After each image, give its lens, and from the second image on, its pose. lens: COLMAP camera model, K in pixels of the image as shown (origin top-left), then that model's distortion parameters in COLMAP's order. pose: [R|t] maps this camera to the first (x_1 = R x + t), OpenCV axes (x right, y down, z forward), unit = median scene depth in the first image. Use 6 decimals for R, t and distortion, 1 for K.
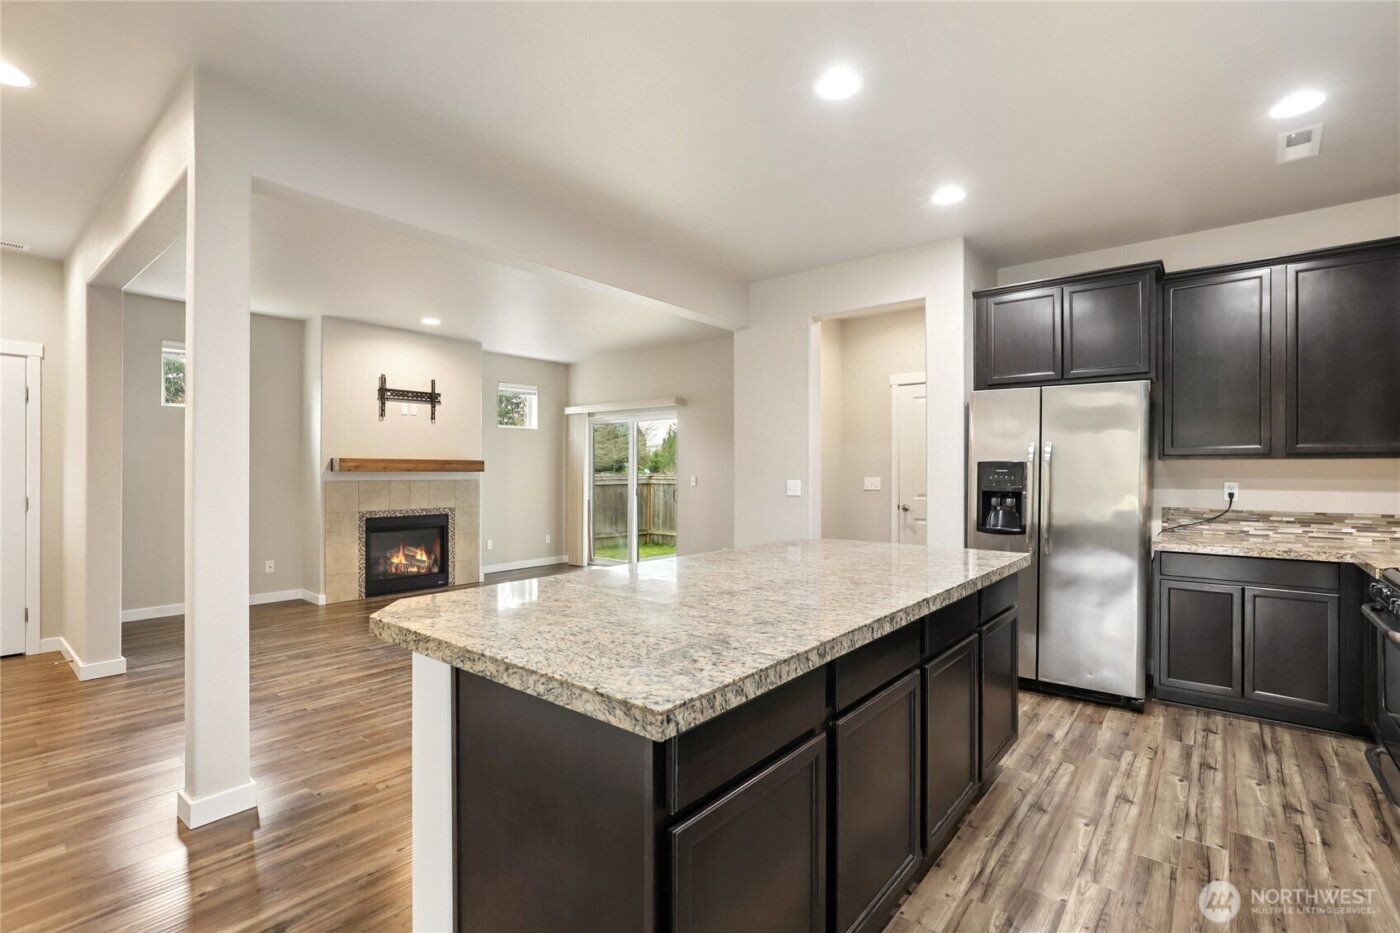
lens RADIAL K [[640.4, 0, 701.0], [0, 640.4, 468.0], [0, 0, 1]] dist [-0.010029, 0.000250]
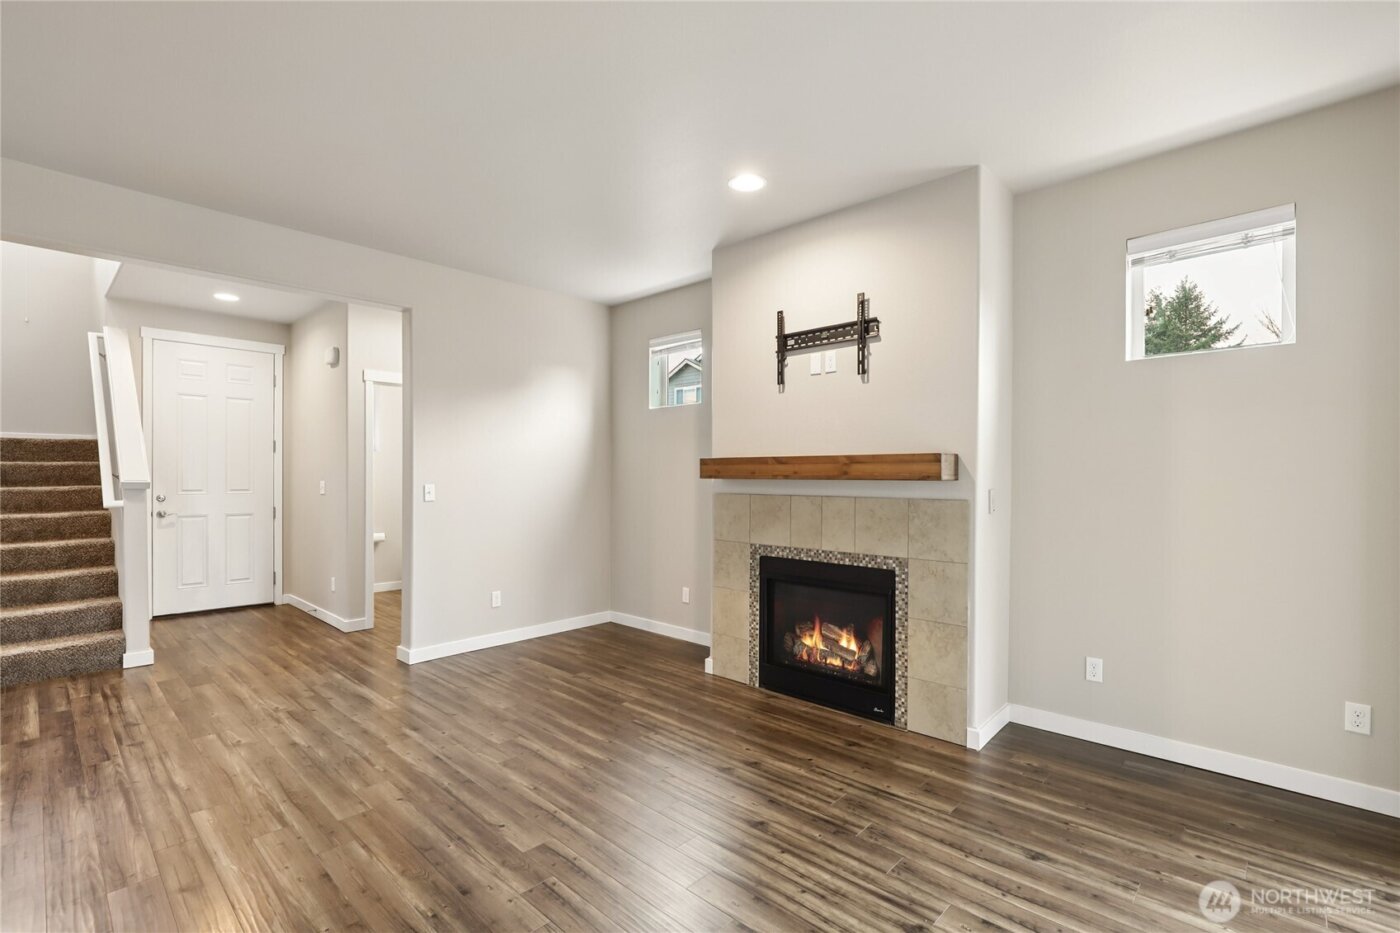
lens RADIAL K [[640.4, 0, 700.3], [0, 640.4, 476.4], [0, 0, 1]] dist [-0.010029, 0.000250]
pose [[-0.058149, -0.003807, -0.998301, 0.082549], [-0.001268, 0.999992, -0.003740, 0.005193], [0.998307, 0.001048, -0.058153, 0.926290]]
